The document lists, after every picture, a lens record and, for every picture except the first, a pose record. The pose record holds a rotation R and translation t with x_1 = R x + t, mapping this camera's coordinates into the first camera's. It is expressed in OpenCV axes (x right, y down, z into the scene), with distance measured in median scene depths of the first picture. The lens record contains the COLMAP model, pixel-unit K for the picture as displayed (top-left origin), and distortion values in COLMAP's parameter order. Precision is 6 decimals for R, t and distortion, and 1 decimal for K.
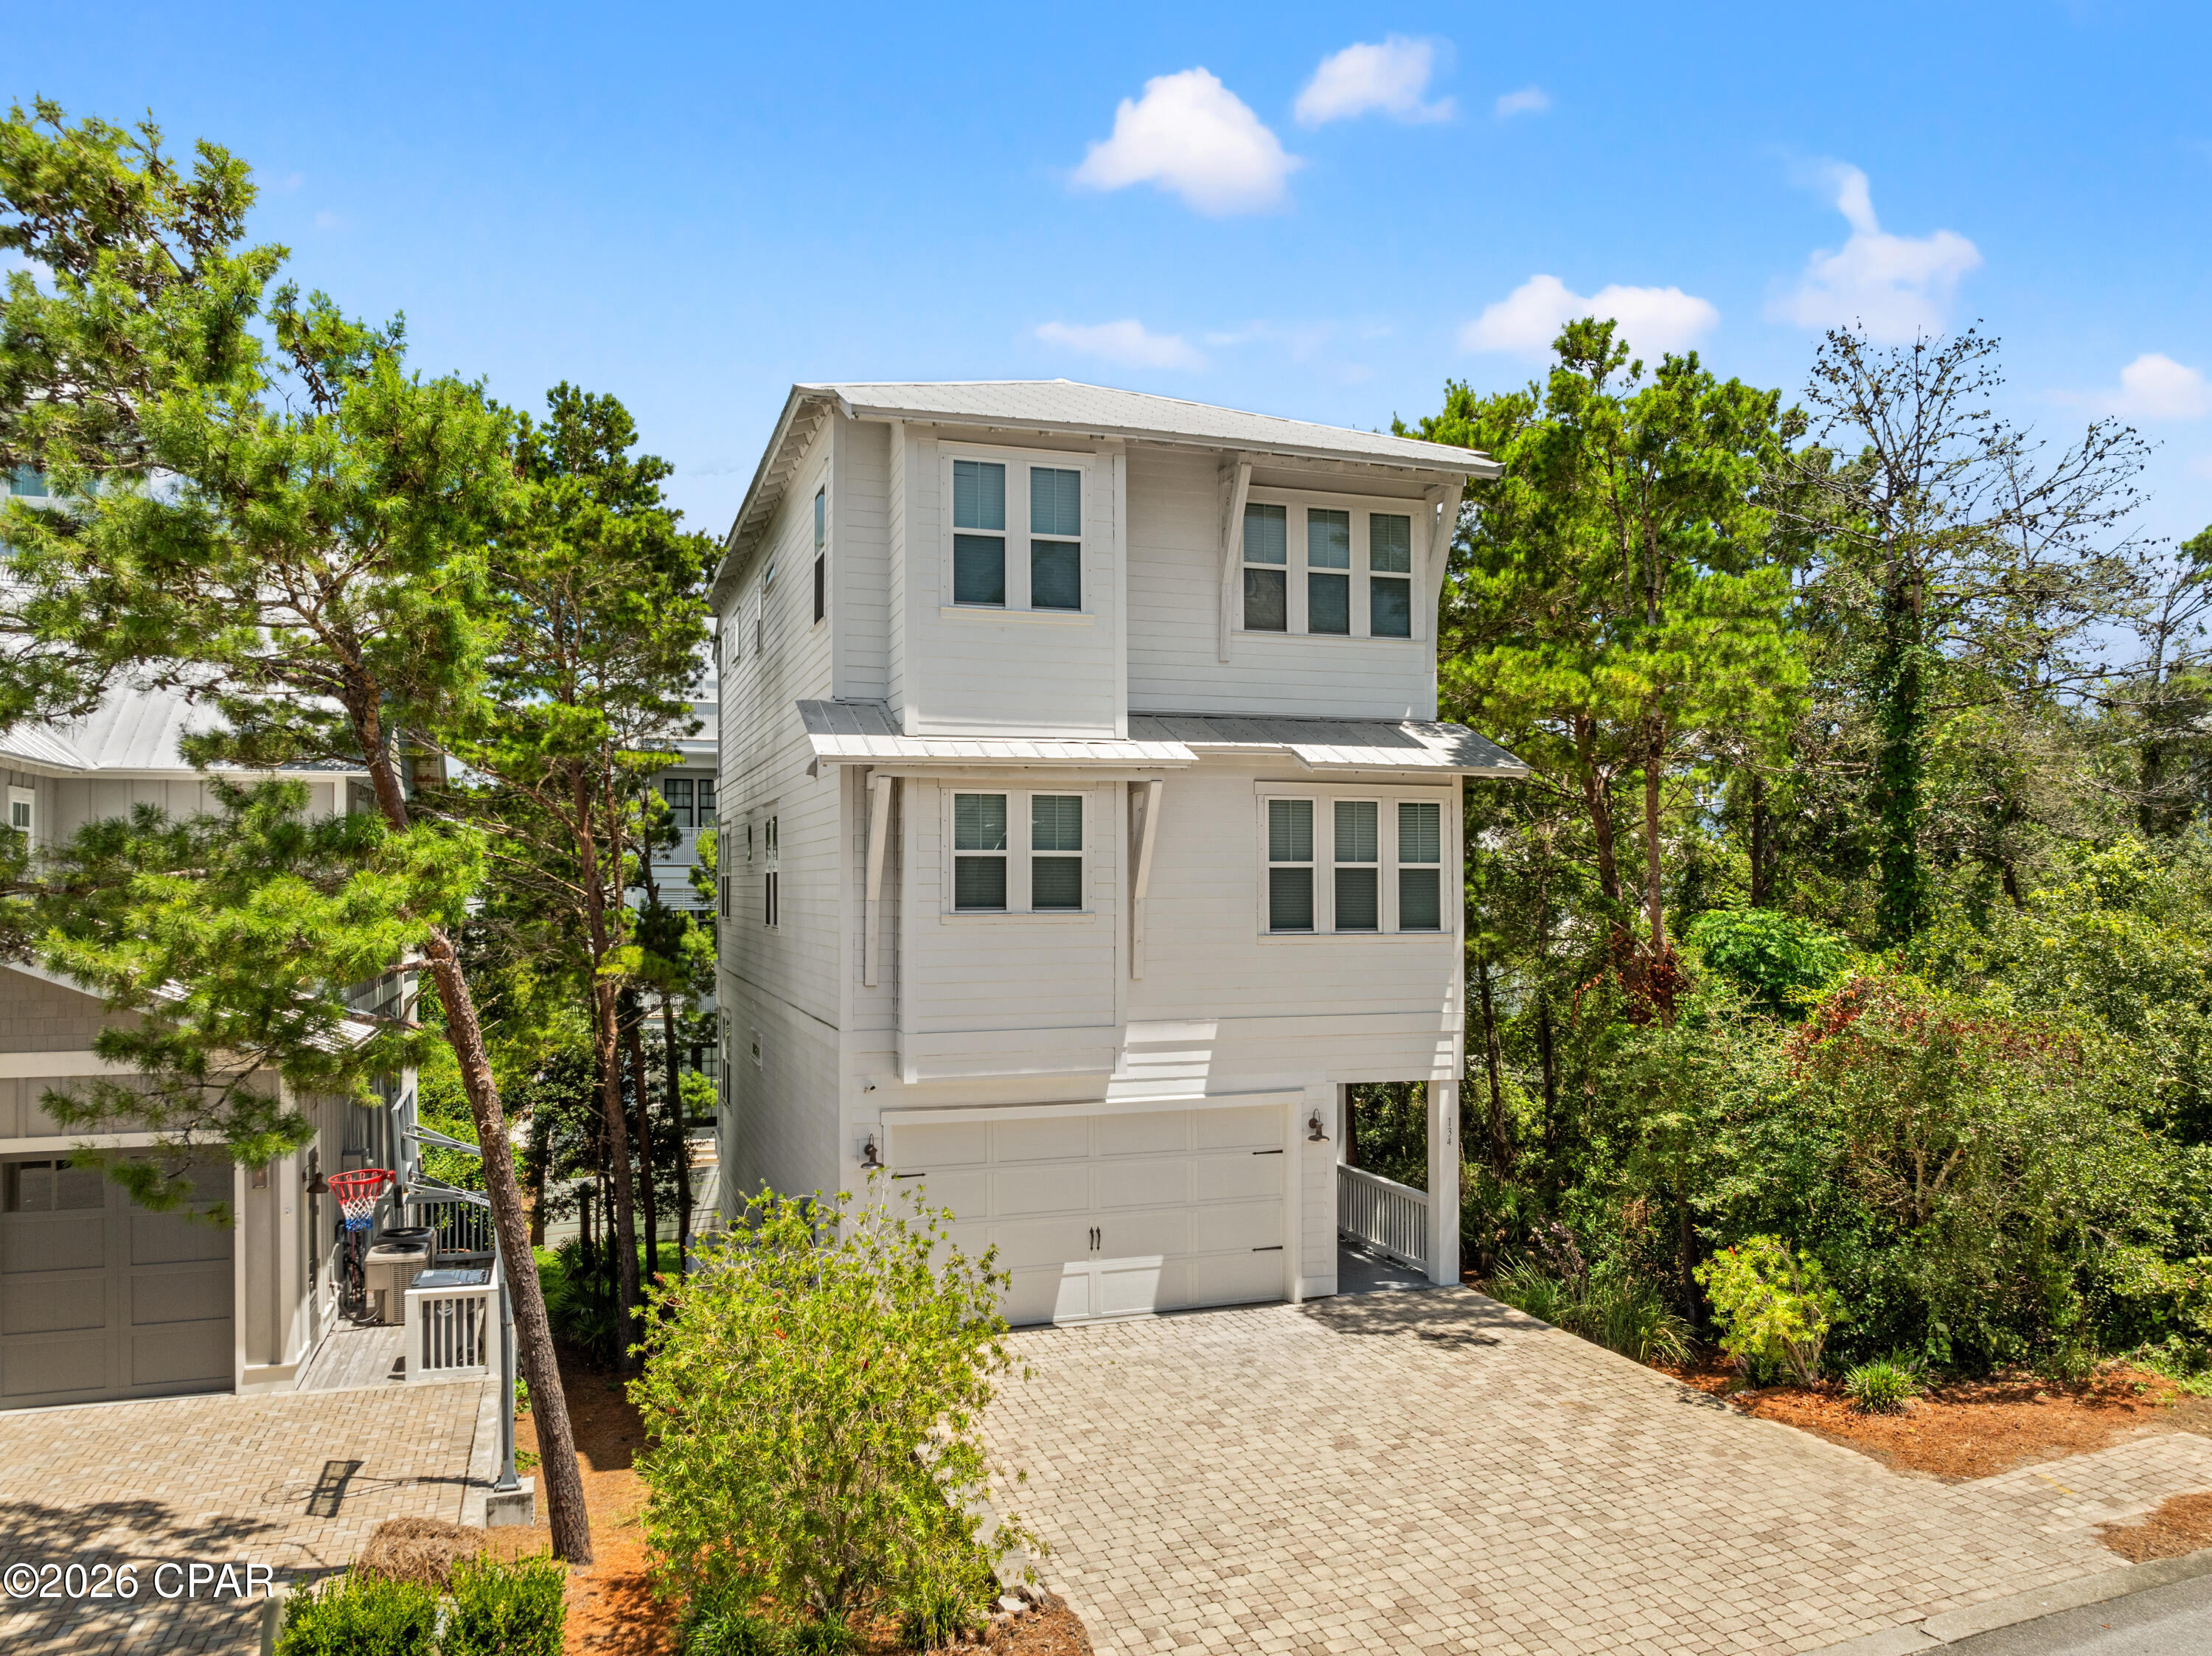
lens RADIAL K [[1536.8, 0, 1059.3], [0, 1536.8, 827.0], [0, 0, 1]] dist [-0.042264, 0.012837]
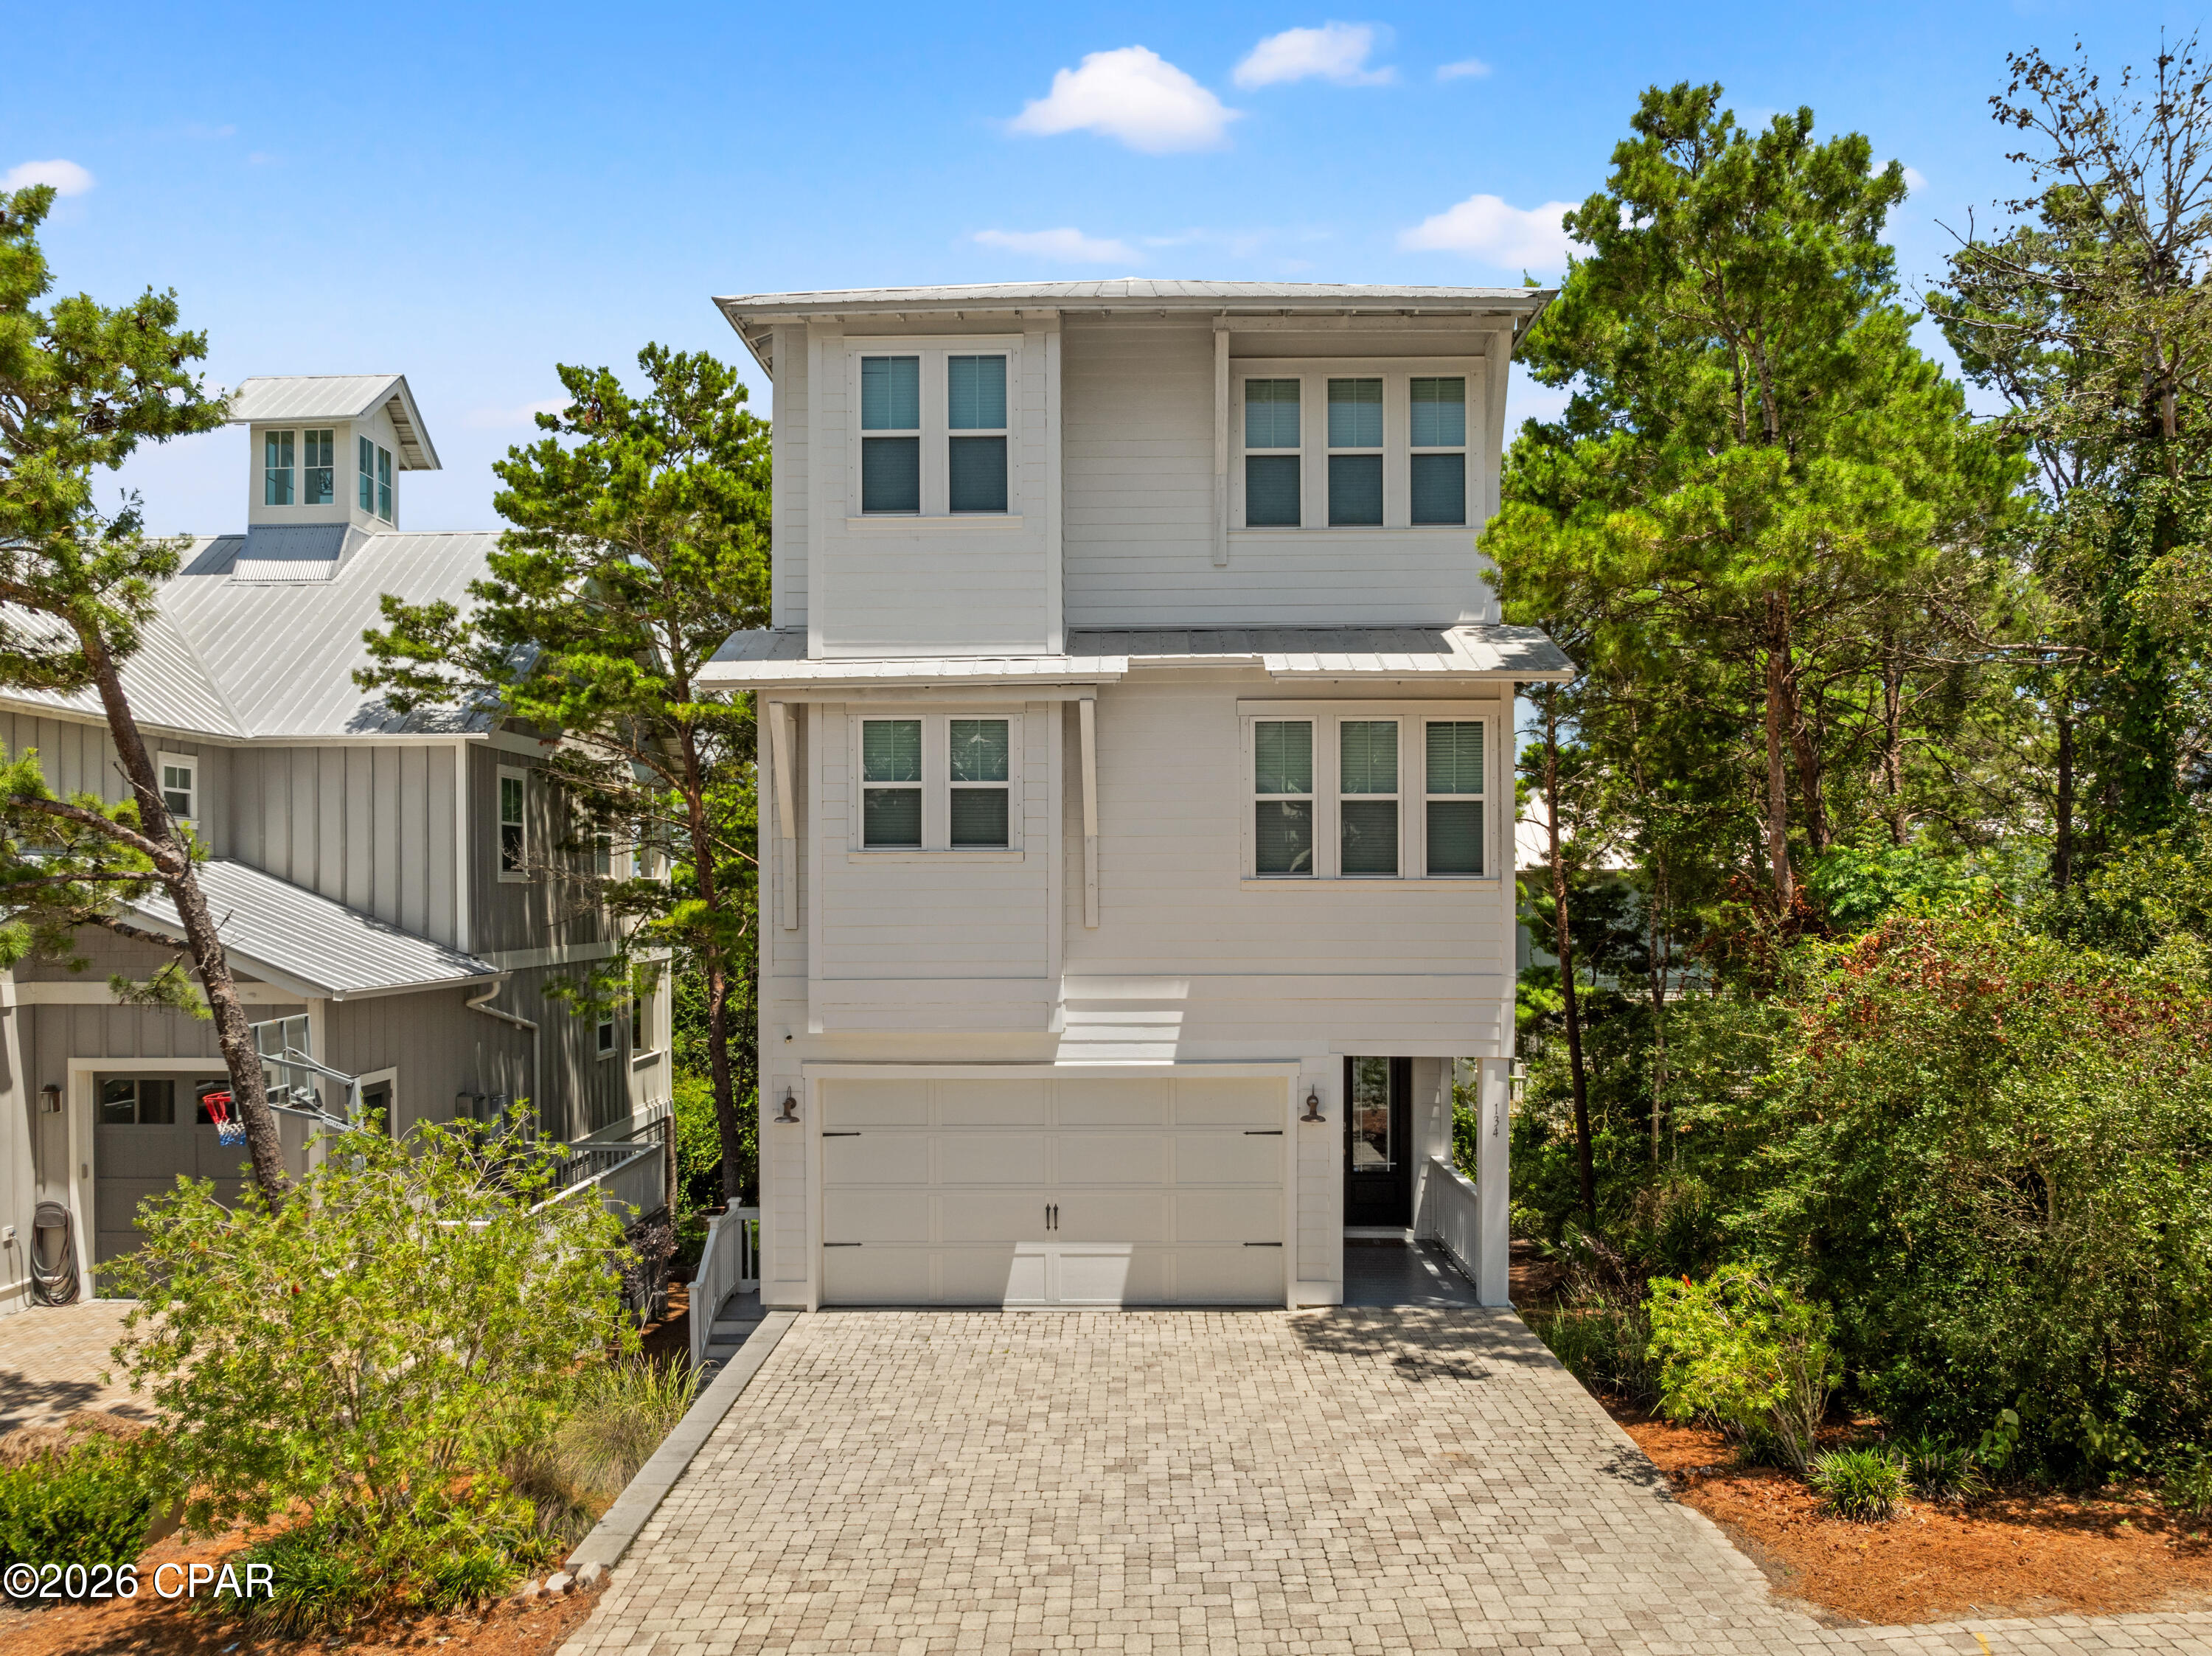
lens RADIAL K [[1536.8, 0, 1057.0], [0, 1536.8, 871.8], [0, 0, 1]] dist [-0.042264, 0.012837]
pose [[0.944001, -0.005351, -0.329898, 0.333601], [0.013271, 0.999675, 0.021761, 0.048779], [0.329674, -0.024920, 0.943766, 0.165047]]
